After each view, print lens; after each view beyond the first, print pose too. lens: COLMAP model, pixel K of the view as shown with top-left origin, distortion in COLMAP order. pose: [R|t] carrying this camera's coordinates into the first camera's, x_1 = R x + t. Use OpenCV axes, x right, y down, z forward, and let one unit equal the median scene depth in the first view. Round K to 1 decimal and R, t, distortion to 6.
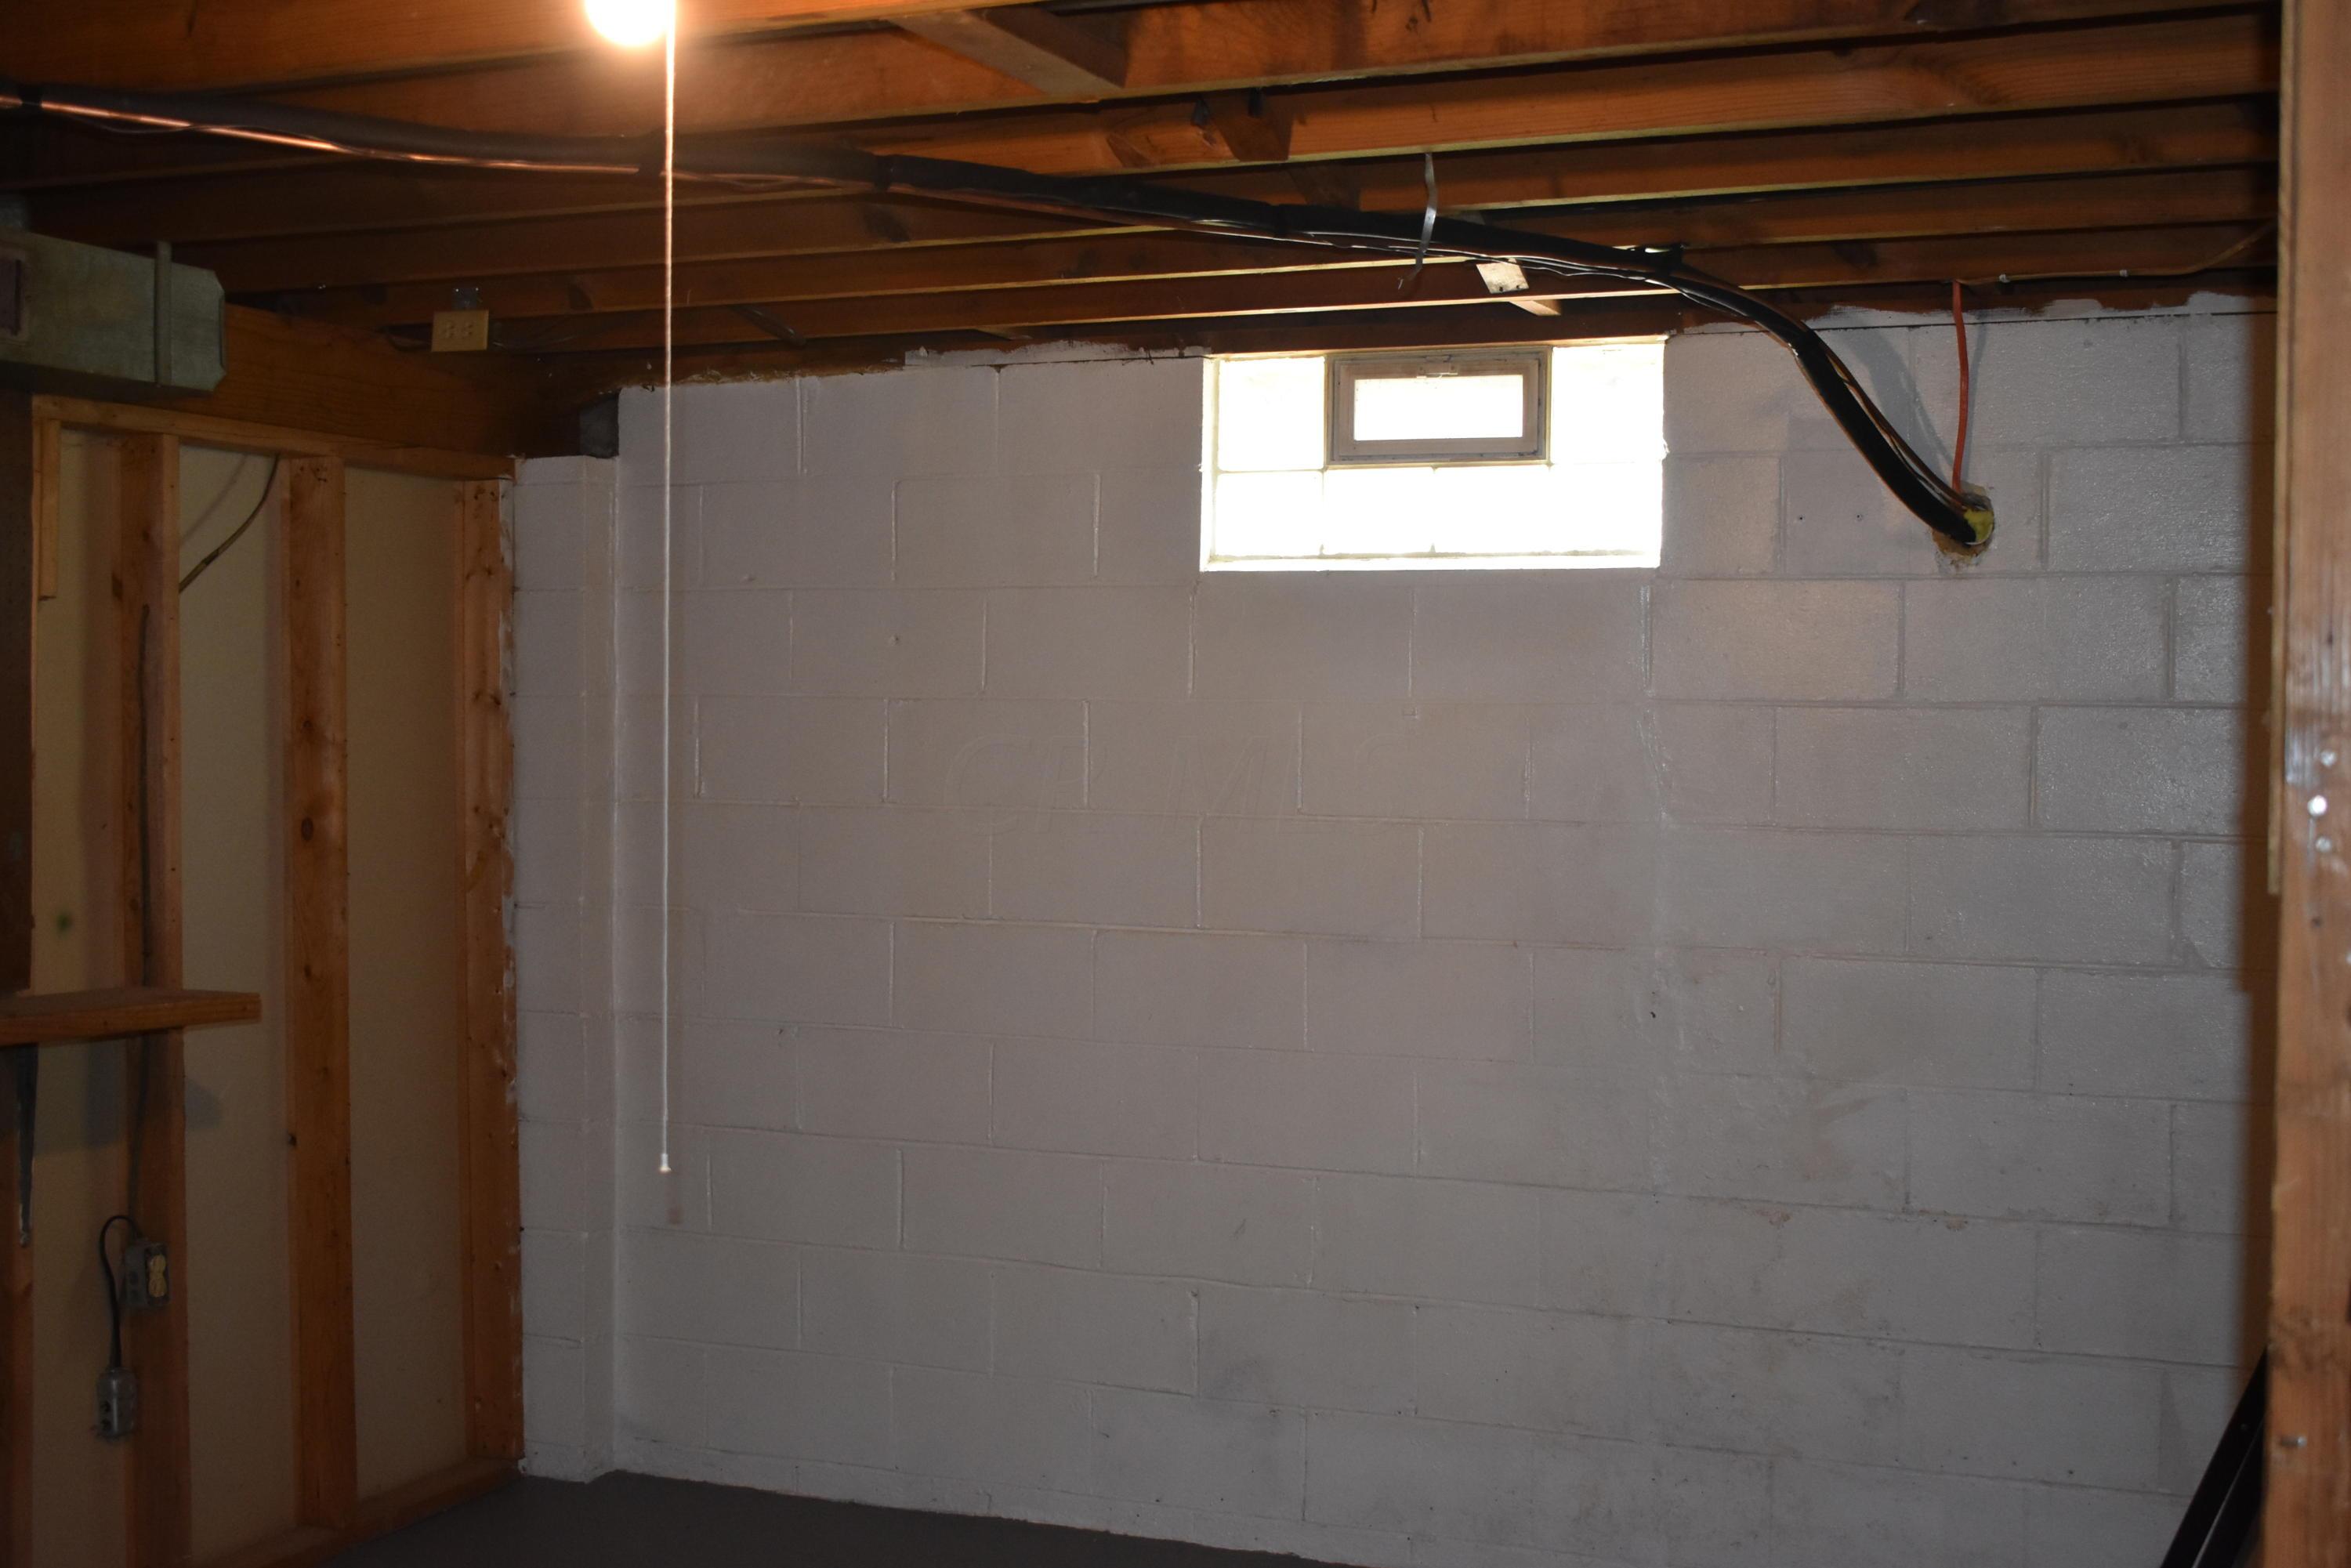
lens RADIAL K [[2834.6, 0, 1175.5], [0, 2834.6, 784.0], [0, 0, 1]] dist [-0.019717, -0.017451]
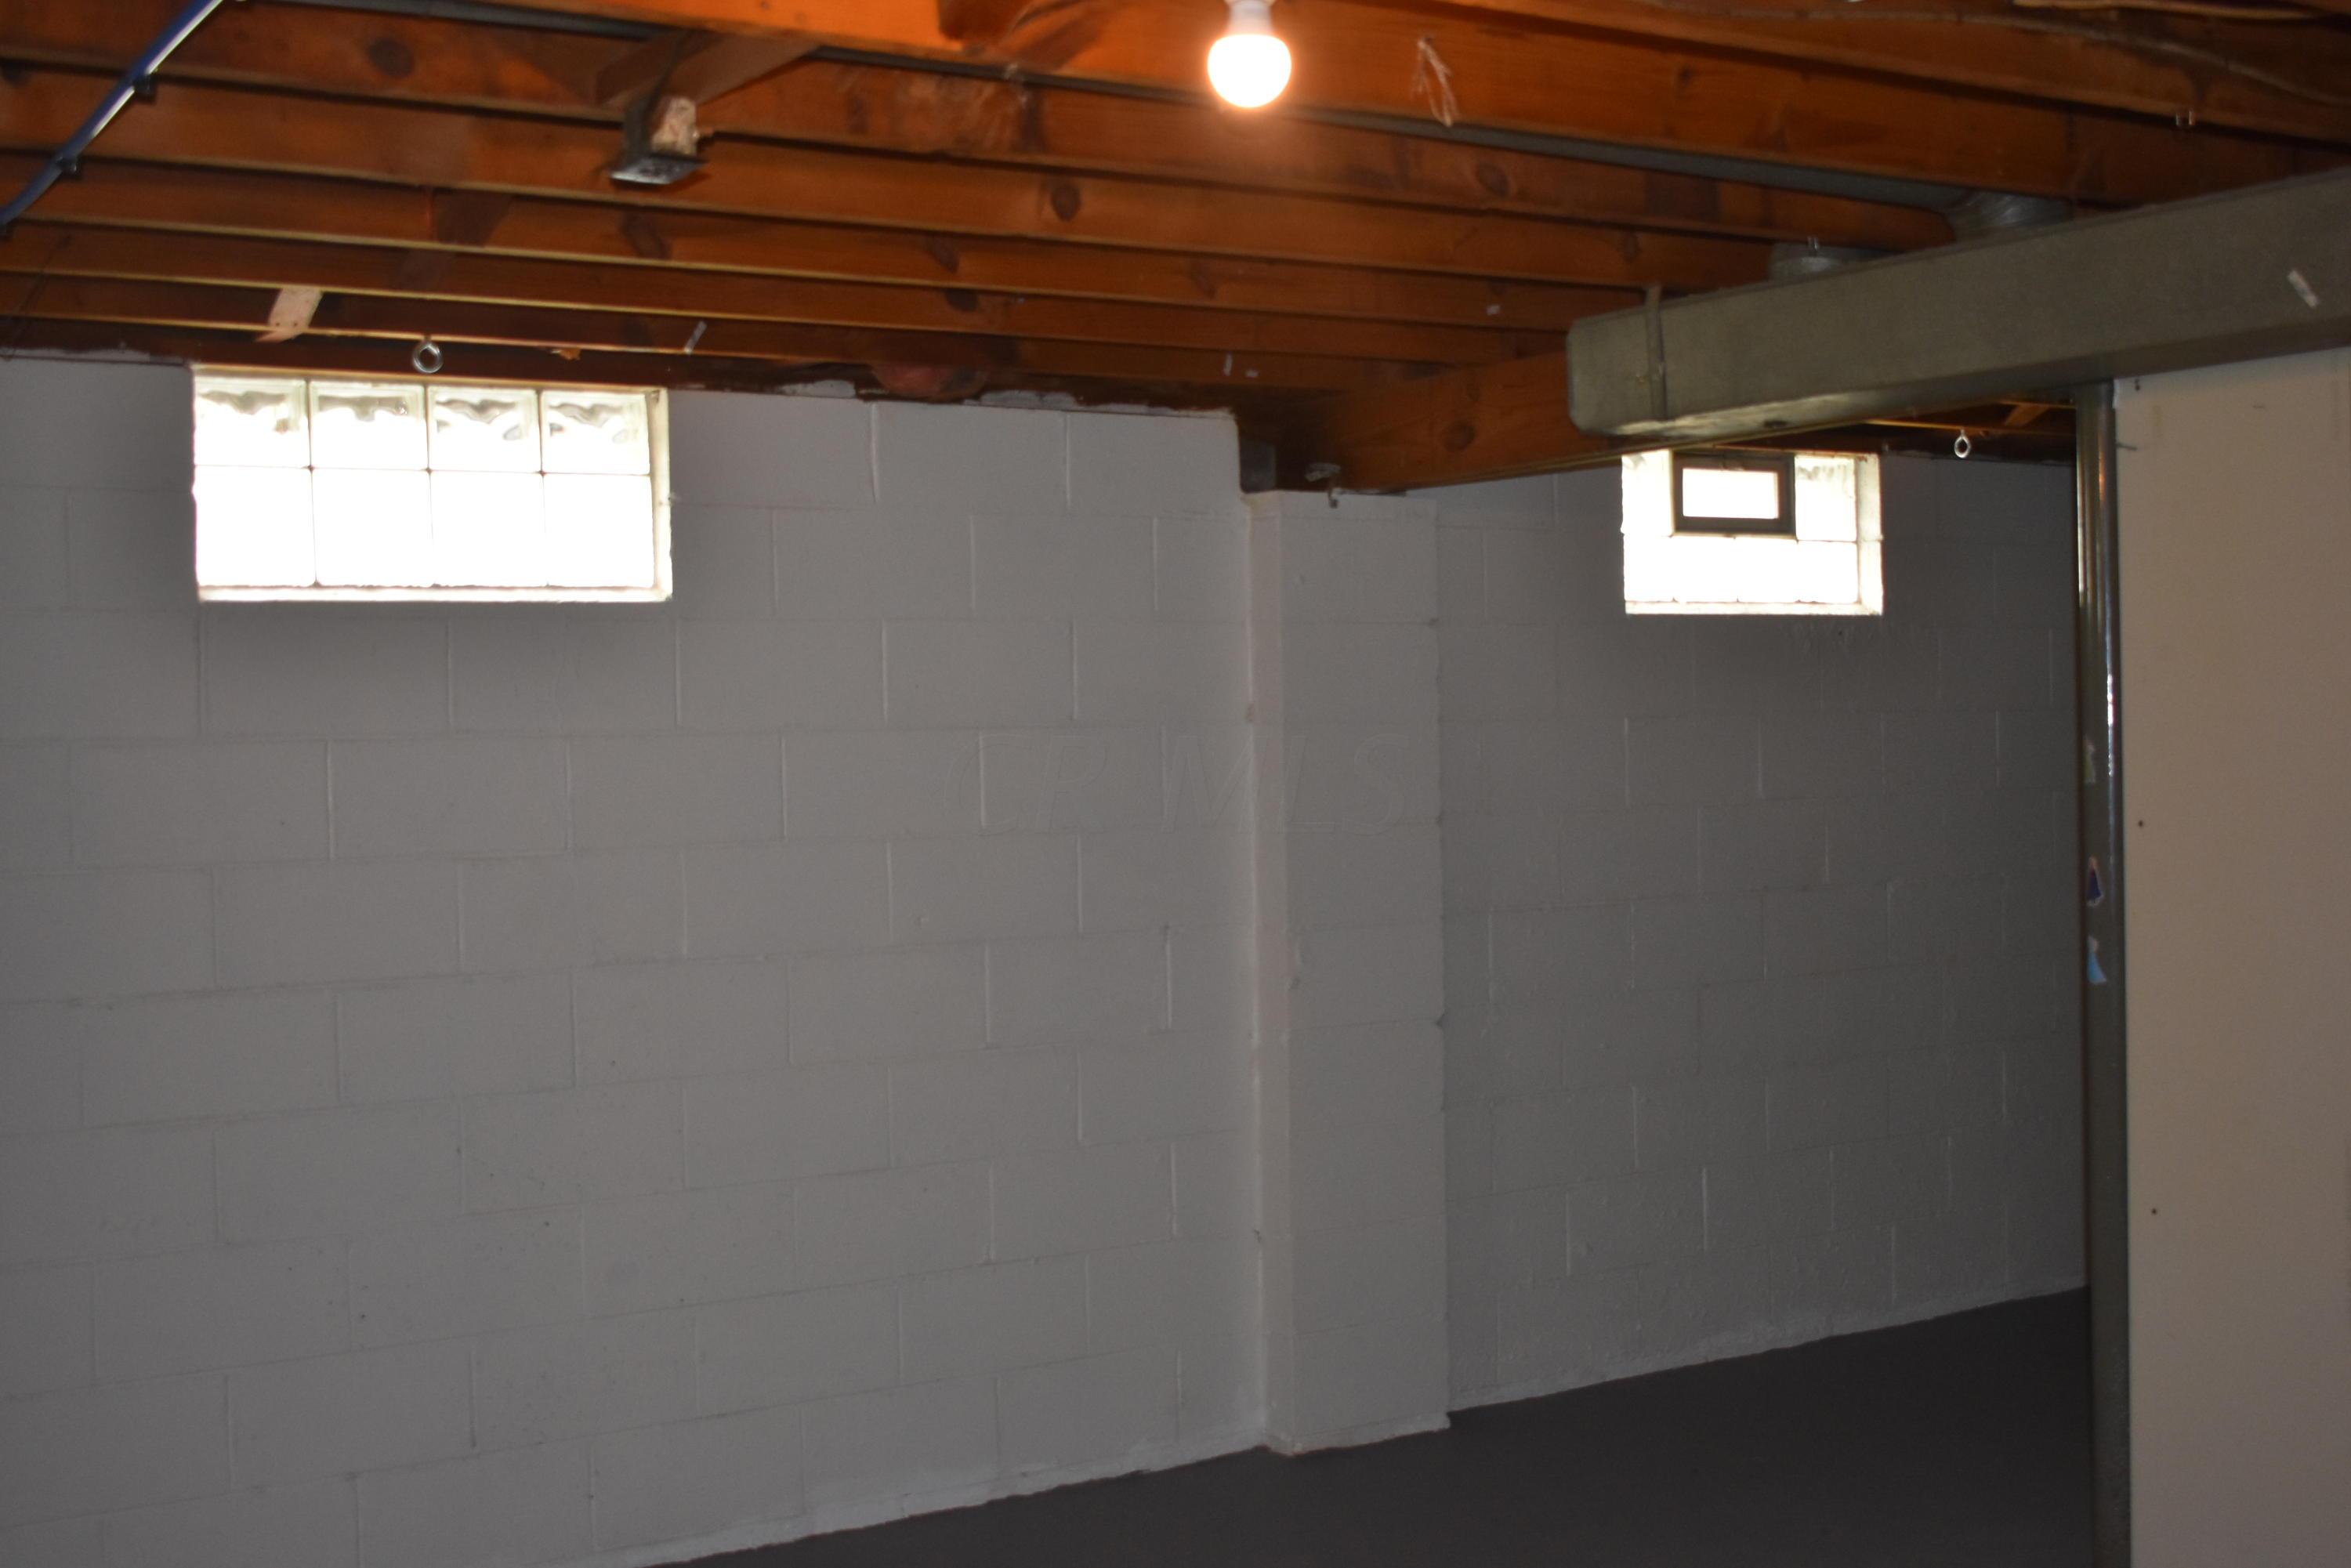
lens RADIAL K [[2719.5, 0, 1175.5], [0, 2719.5, 784.0], [0, 0, 1]] dist [-0.008690, -0.007718]
pose [[0.564255, -0.042847, 0.824488, -1.120125], [0.050180, 0.998586, 0.017553, -0.029993], [-0.824074, 0.031468, 0.565607, 0.482285]]
